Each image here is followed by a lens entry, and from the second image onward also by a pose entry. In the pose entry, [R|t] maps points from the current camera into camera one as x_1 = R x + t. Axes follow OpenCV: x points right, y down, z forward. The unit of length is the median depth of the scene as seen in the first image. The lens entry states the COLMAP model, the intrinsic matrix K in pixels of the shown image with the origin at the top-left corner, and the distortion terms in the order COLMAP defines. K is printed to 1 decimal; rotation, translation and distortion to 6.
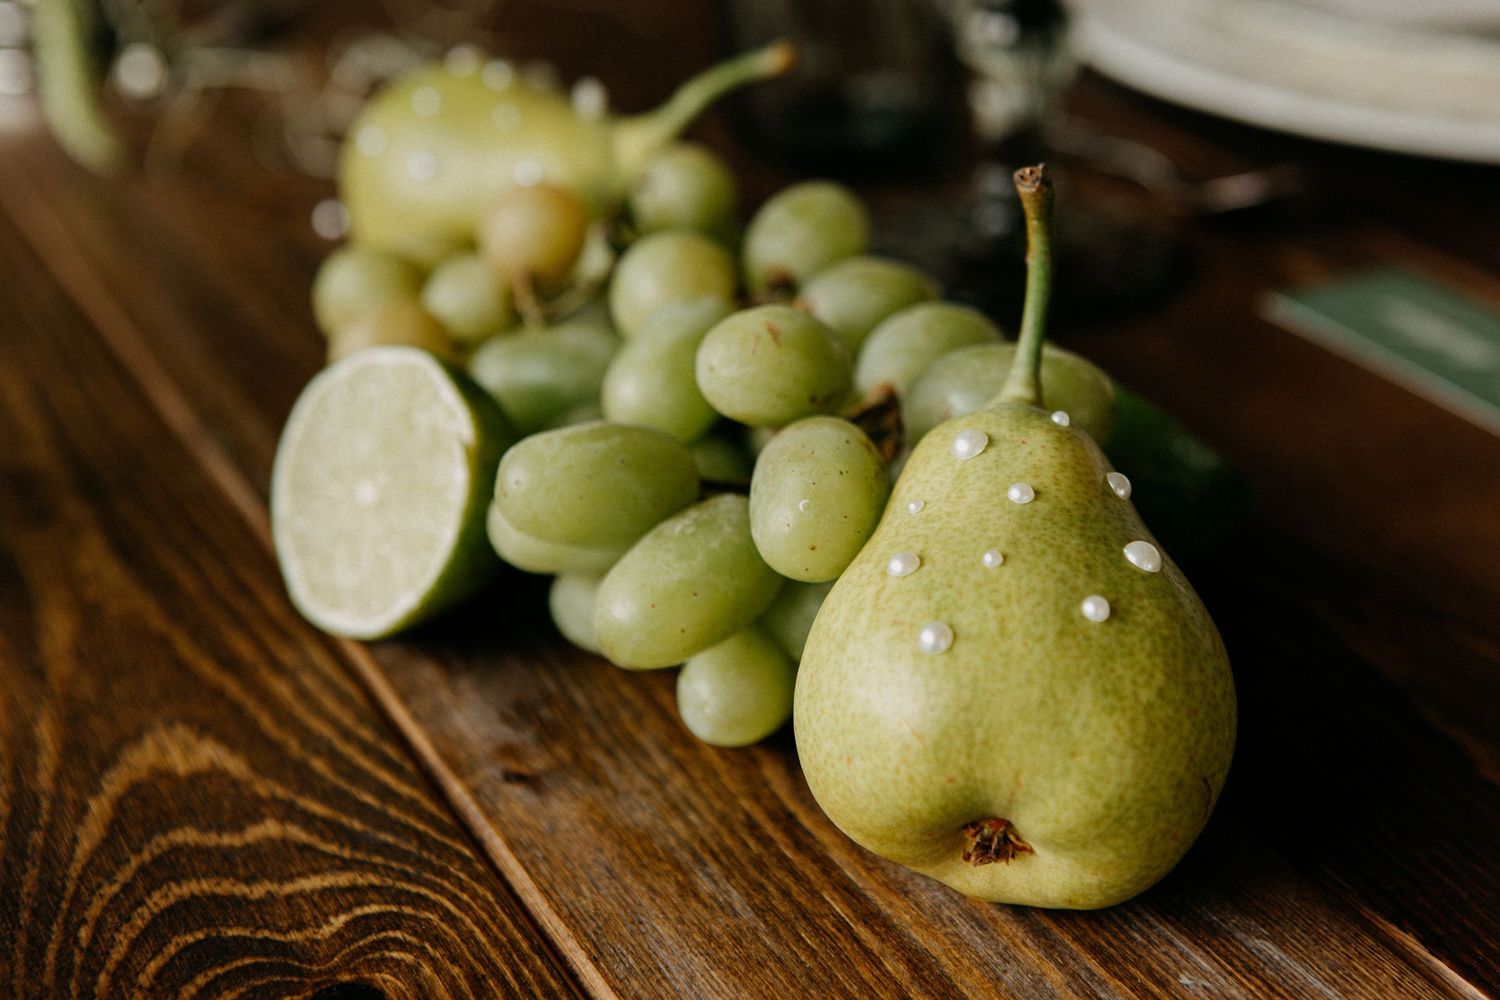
lens RADIAL K [[2049.3, 0, 749.1], [0, 2049.3, 500.1], [0, 0, 1]] dist [0.018424, 0.000000]
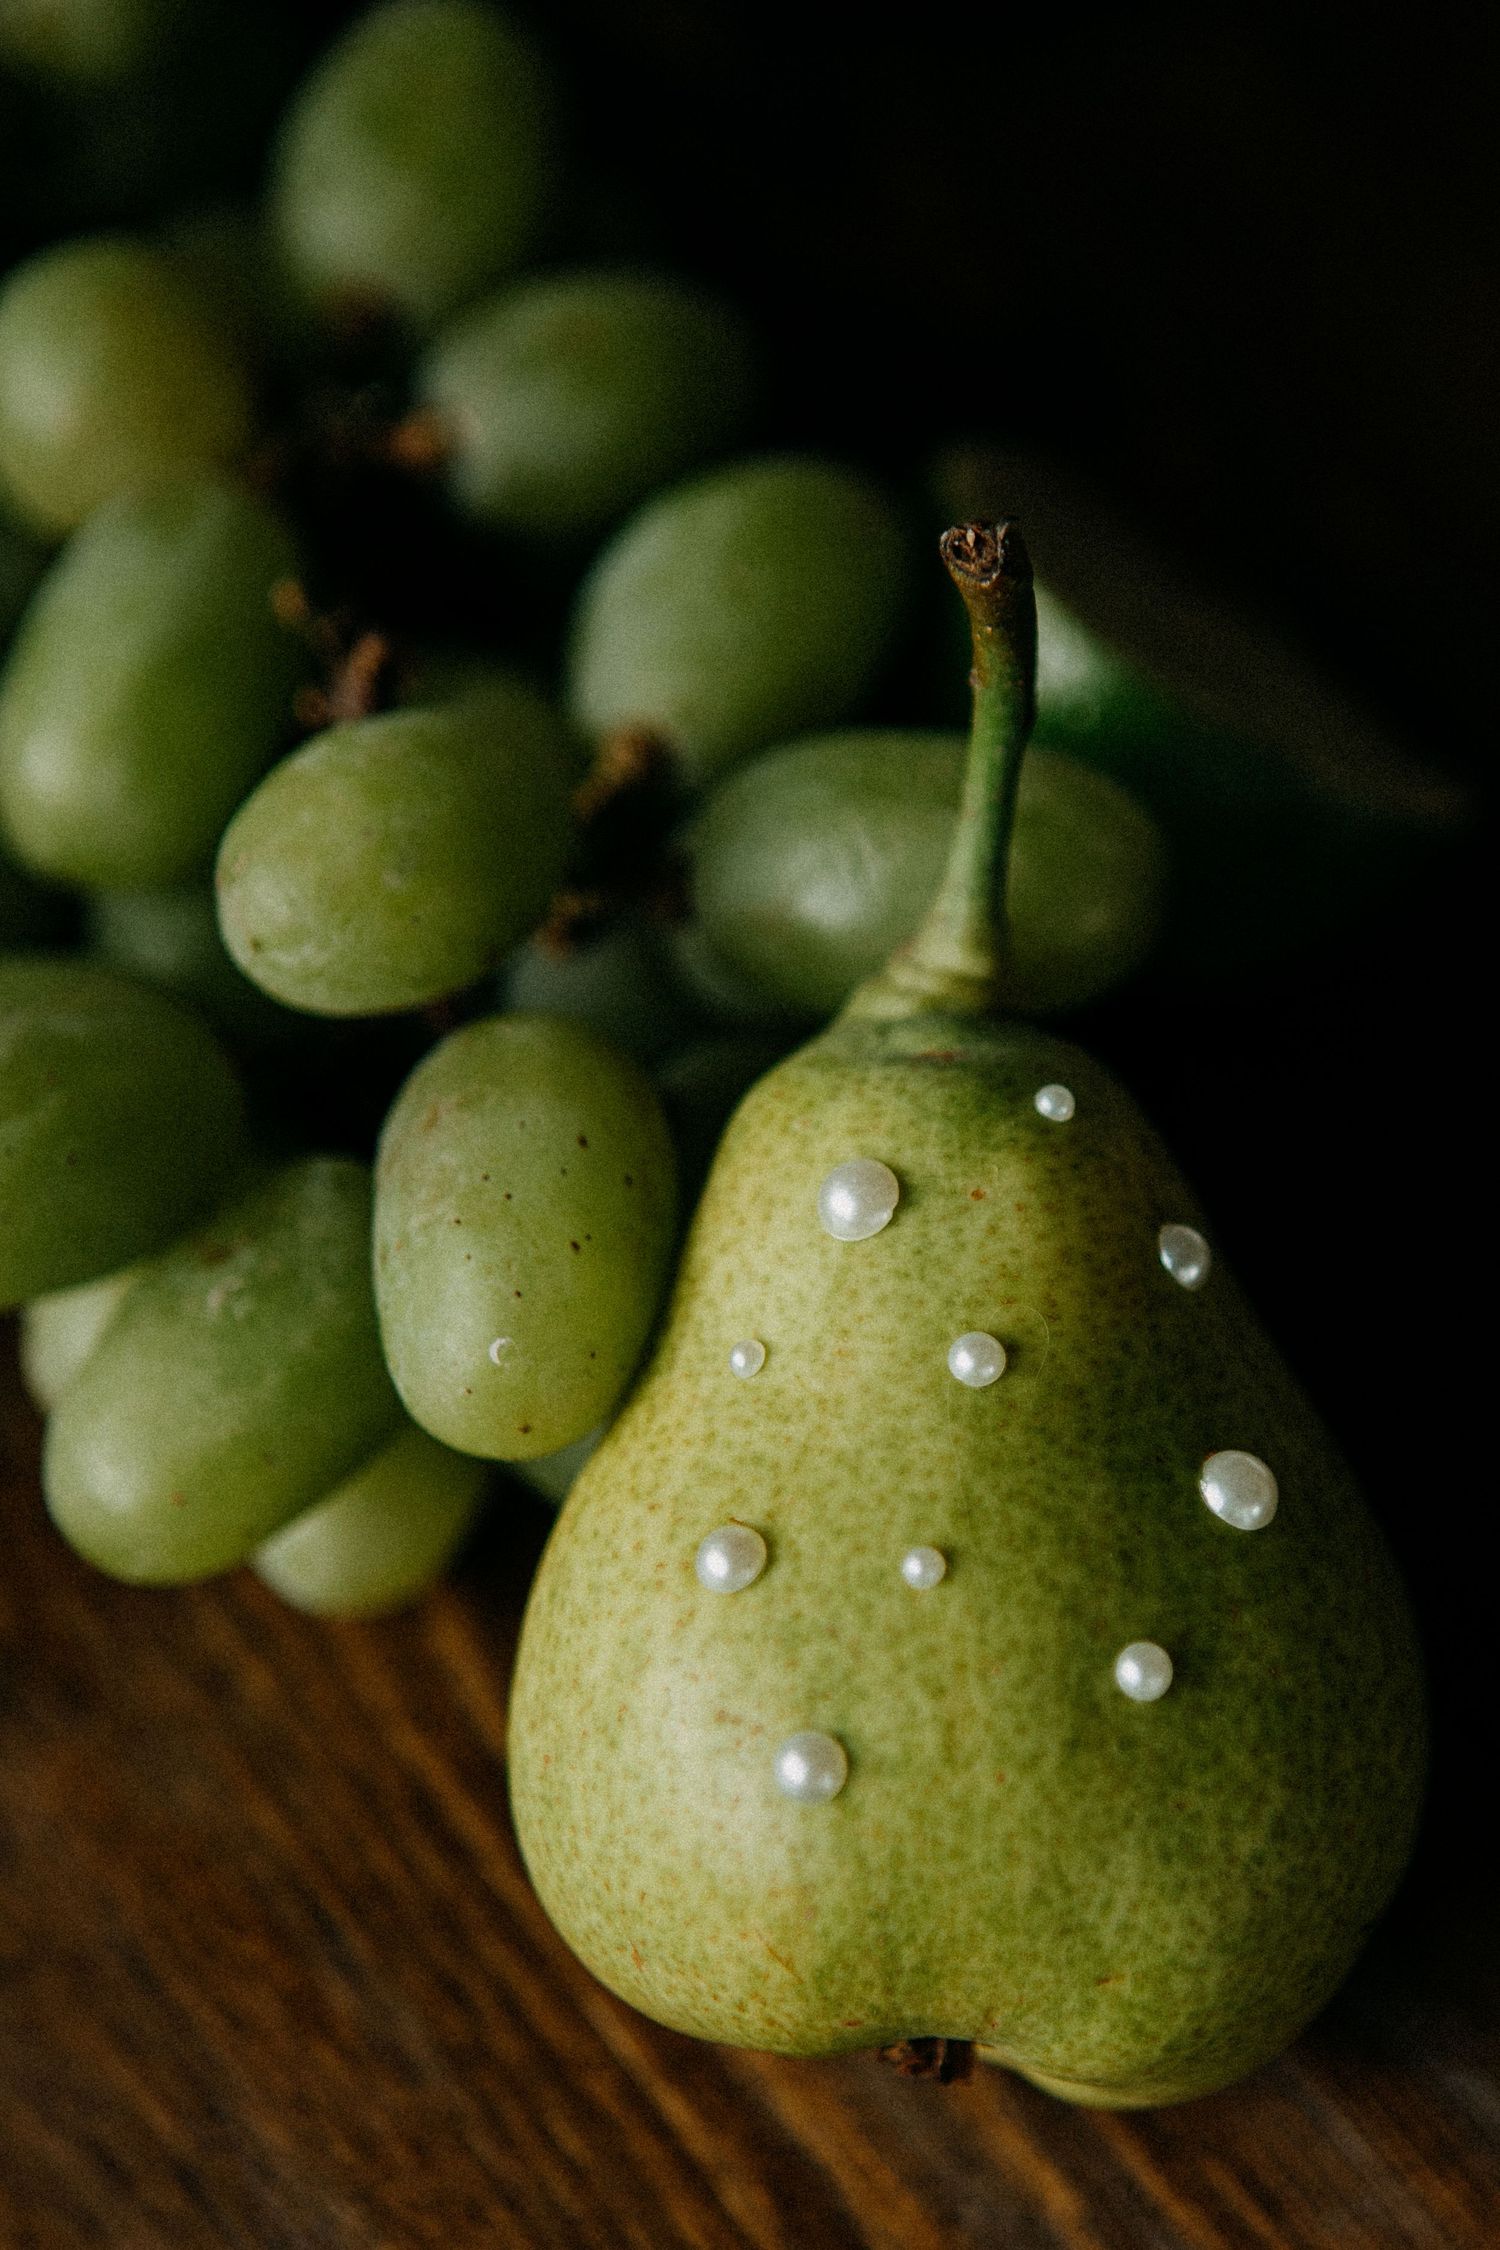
lens RADIAL K [[4561.9, 0, 752.4], [0, 4561.9, 1124.8], [0, 0, 1]] dist [0.092783, 0.000000]
pose [[0.992793, -0.085764, 0.083708, 0.002079], [0.040001, 0.895558, 0.443143, -0.509863], [-0.112971, -0.436601, 0.892534, 0.120395]]
